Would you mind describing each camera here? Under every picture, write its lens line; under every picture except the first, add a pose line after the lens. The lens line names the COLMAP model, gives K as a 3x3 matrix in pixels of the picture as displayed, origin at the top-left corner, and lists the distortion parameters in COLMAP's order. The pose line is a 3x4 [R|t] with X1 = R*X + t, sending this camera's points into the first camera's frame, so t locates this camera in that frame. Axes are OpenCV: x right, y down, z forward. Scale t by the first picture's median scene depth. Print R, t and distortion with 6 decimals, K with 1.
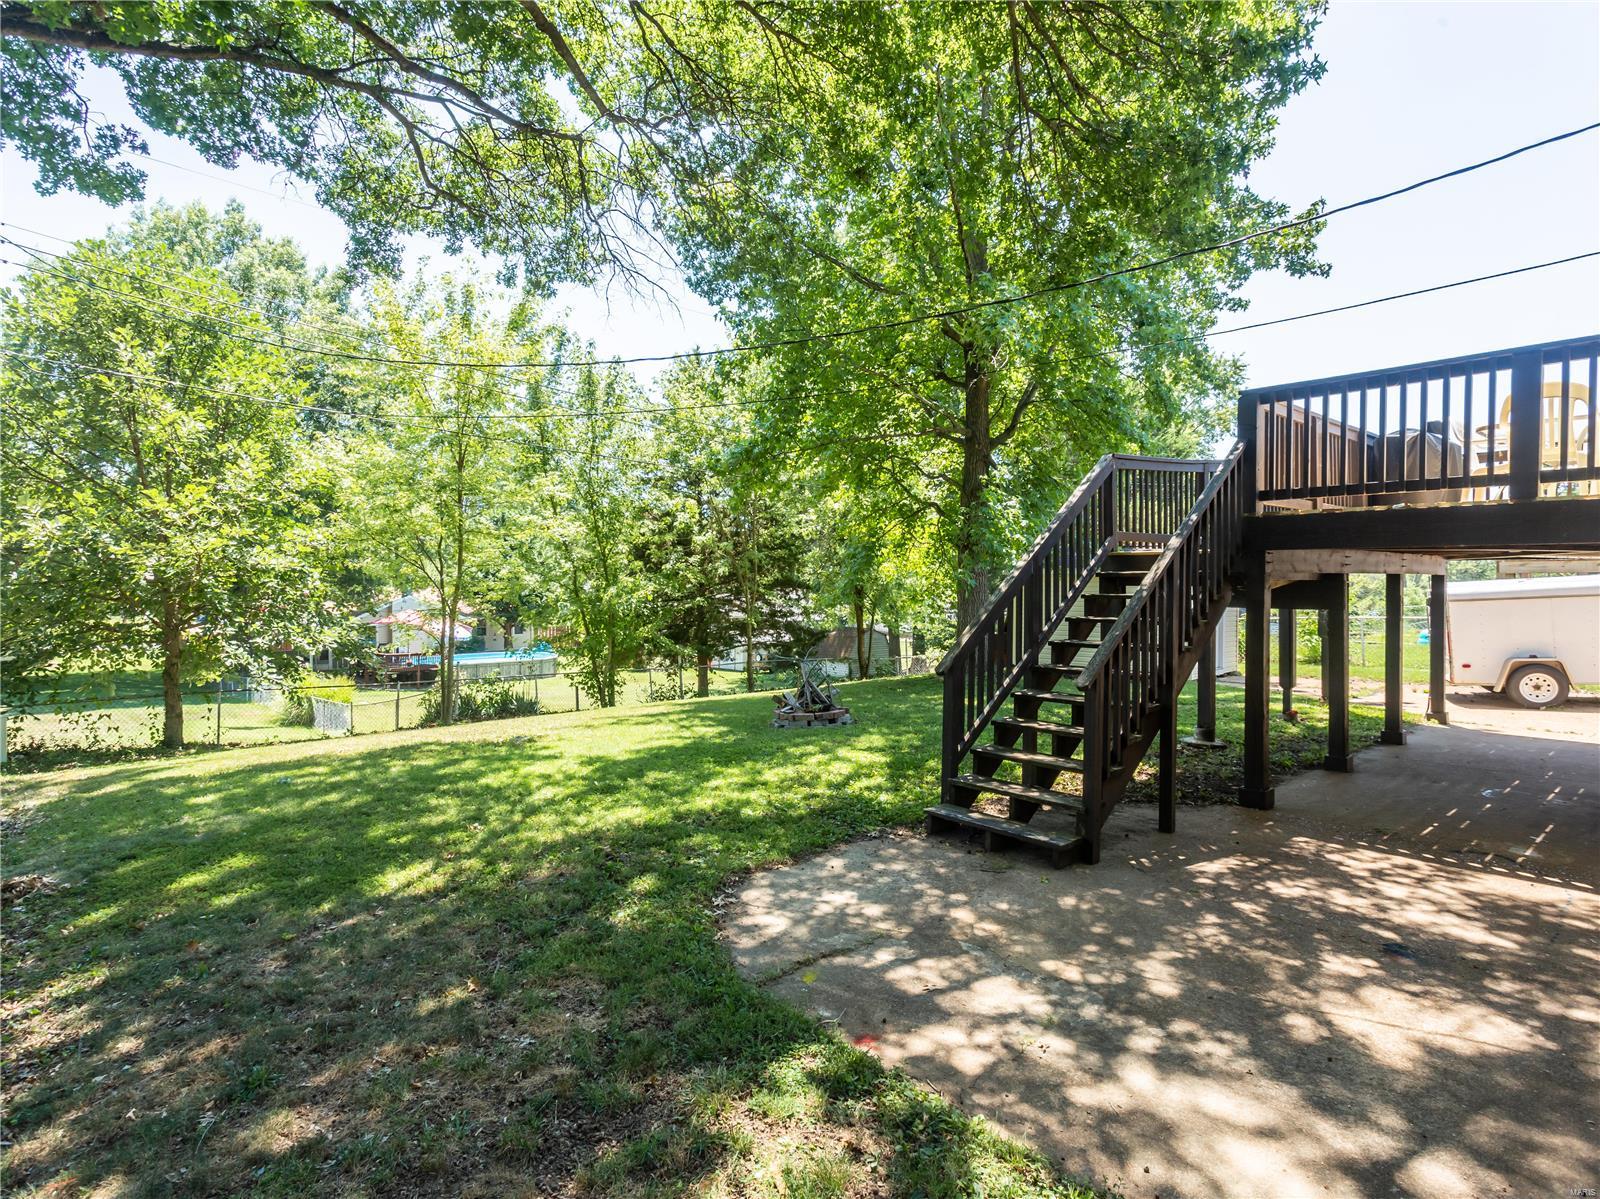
lens RADIAL K [[842.9, 0, 788.2], [0, 842.9, 597.4], [0, 0, 1]] dist [0.000315, 0.004661]
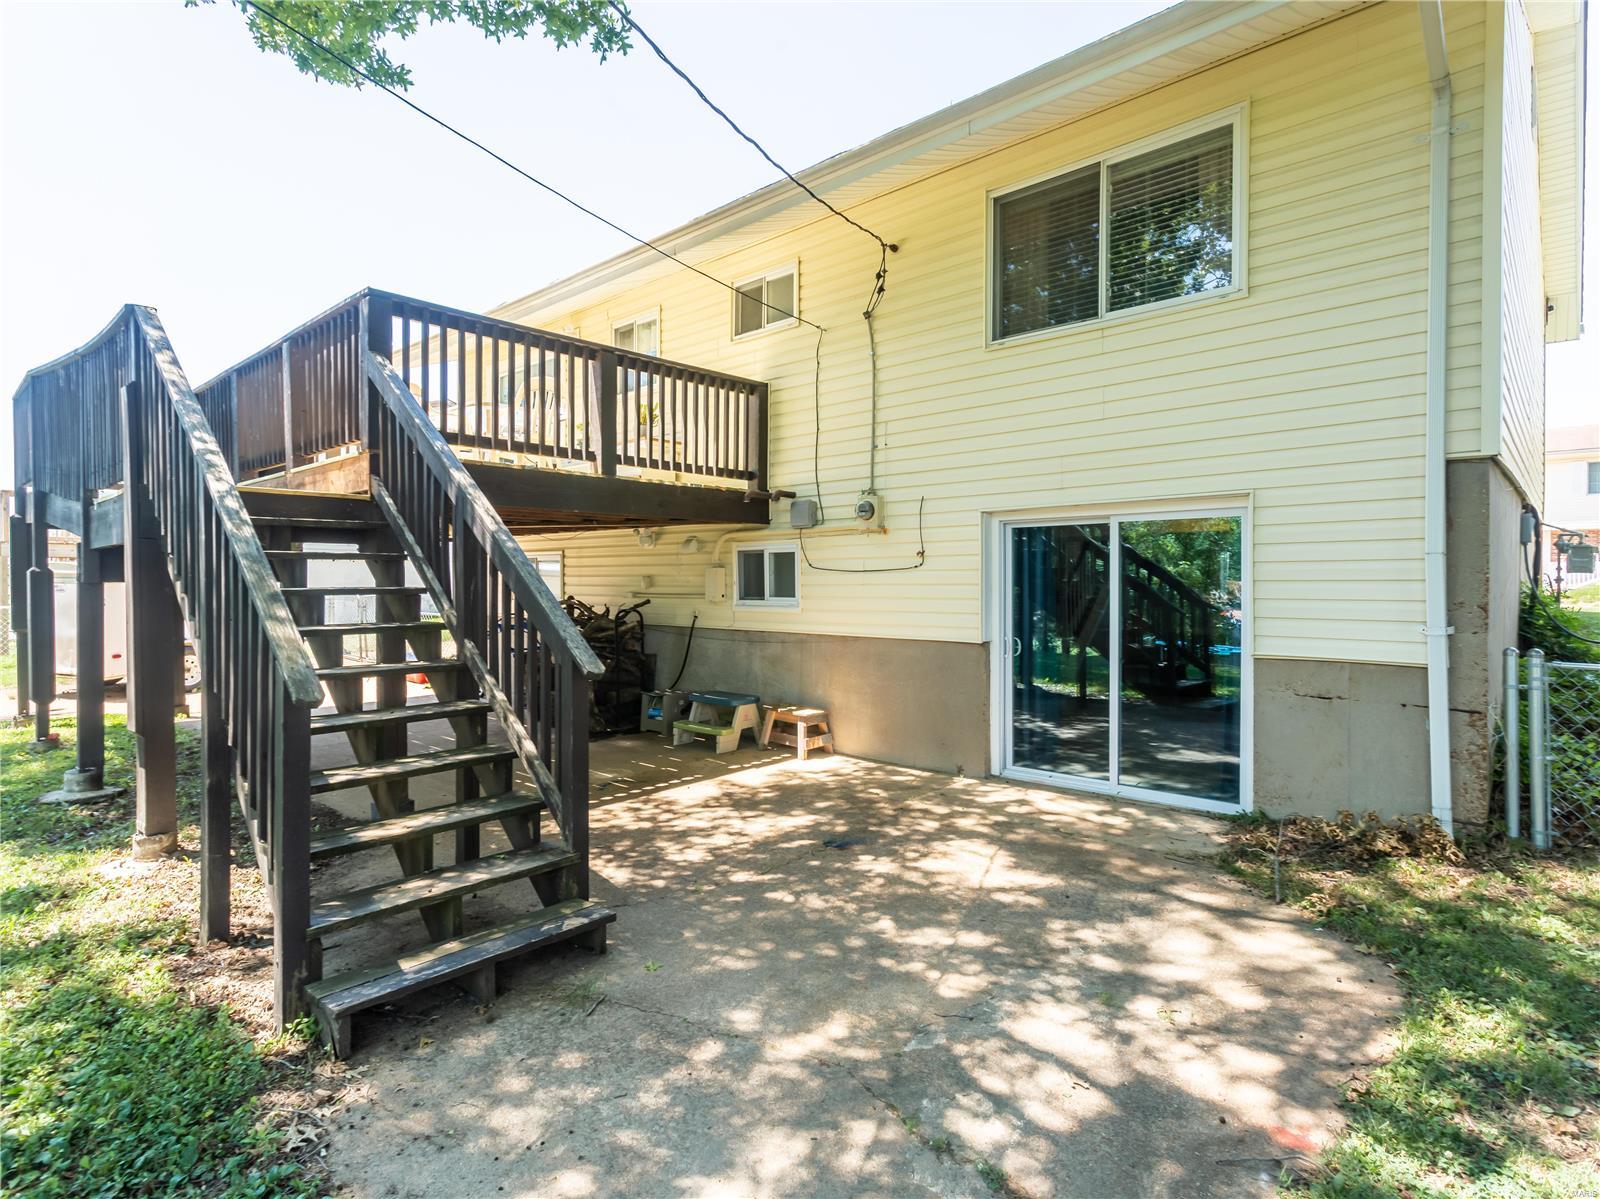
lens RADIAL K [[842.9, 0, 792.4], [0, 842.9, 589.9], [0, 0, 1]] dist [0.000315, 0.004661]
pose [[-0.097289, -0.012144, 0.995182, -0.422474], [0.024014, 0.999606, 0.014546, 0.041353], [-0.994966, 0.025313, -0.096959, 1.123488]]
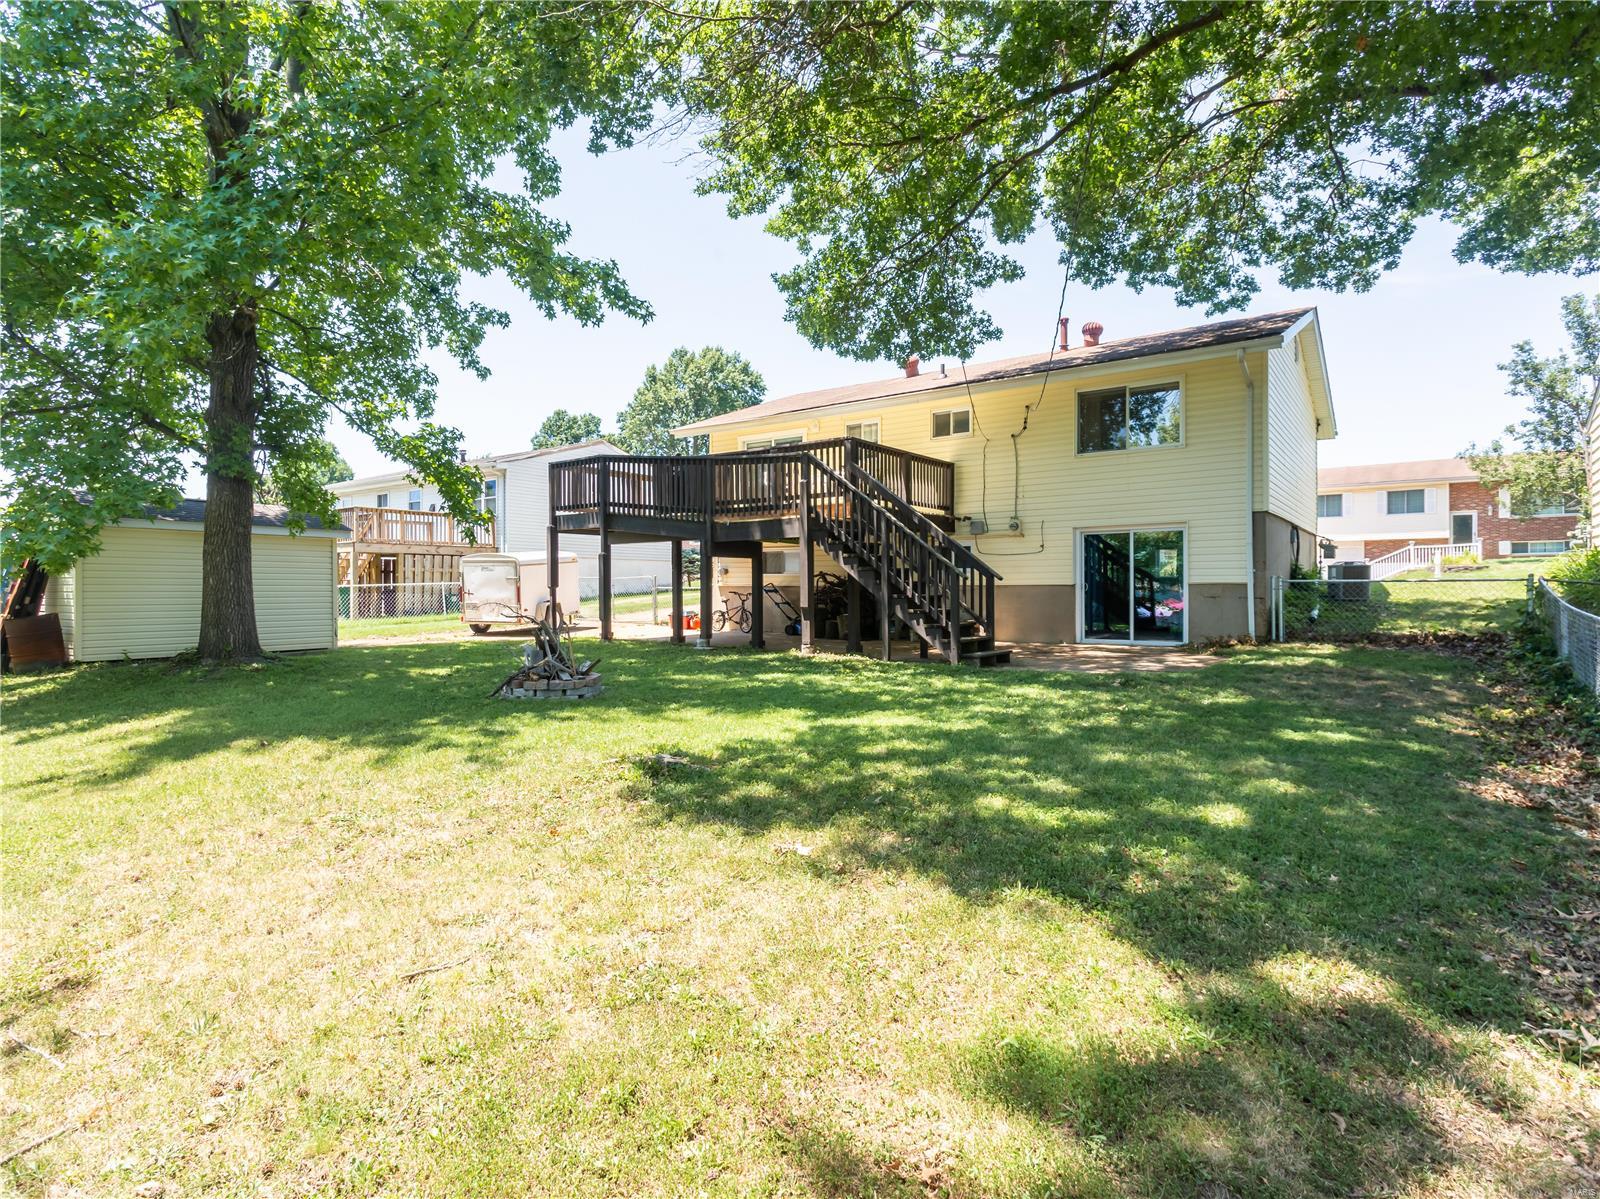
lens RADIAL K [[842.9, 0, 803.1], [0, 842.9, 592.4], [0, 0, 1]] dist [0.000315, 0.004661]
pose [[-0.253174, -0.009896, 0.967370, -1.573323], [0.029330, 0.999410, 0.017900, 0.085742], [-0.966976, 0.032904, -0.252734, 2.173549]]
